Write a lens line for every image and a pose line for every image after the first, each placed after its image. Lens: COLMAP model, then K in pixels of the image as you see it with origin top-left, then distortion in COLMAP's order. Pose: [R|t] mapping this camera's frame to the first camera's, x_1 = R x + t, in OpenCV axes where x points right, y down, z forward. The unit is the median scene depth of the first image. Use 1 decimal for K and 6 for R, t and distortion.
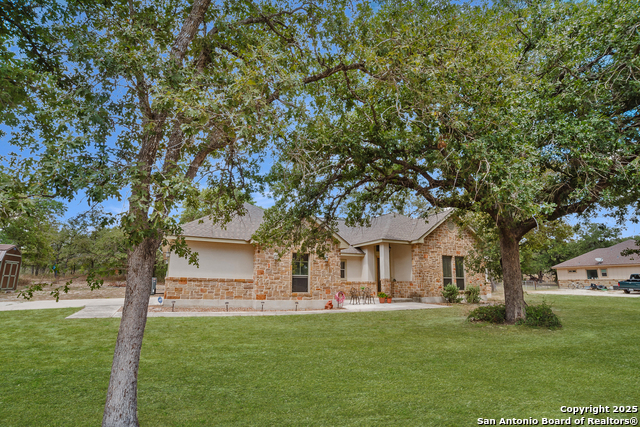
lens RADIAL K [[324.9, 0, 316.2], [0, 324.9, 218.2], [0, 0, 1]] dist [-0.100875, 0.046512]
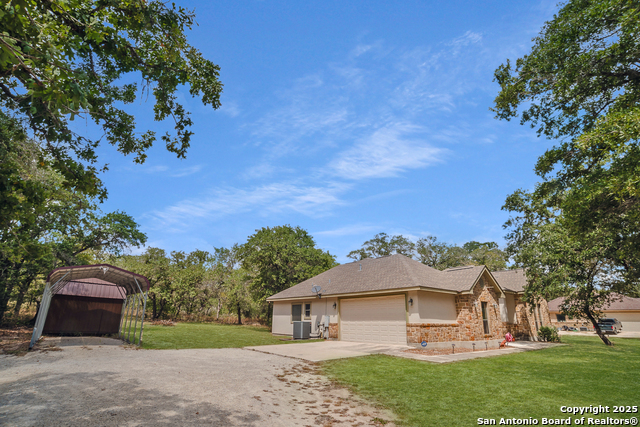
lens RADIAL K [[324.9, 0, 316.2], [0, 324.9, 218.2], [0, 0, 1]] dist [-0.100875, 0.046512]
pose [[0.971453, 0.083320, 0.222117, -0.812023], [-0.057779, 0.991198, -0.119110, -0.025284], [-0.230087, 0.102877, 0.967717, -0.054067]]
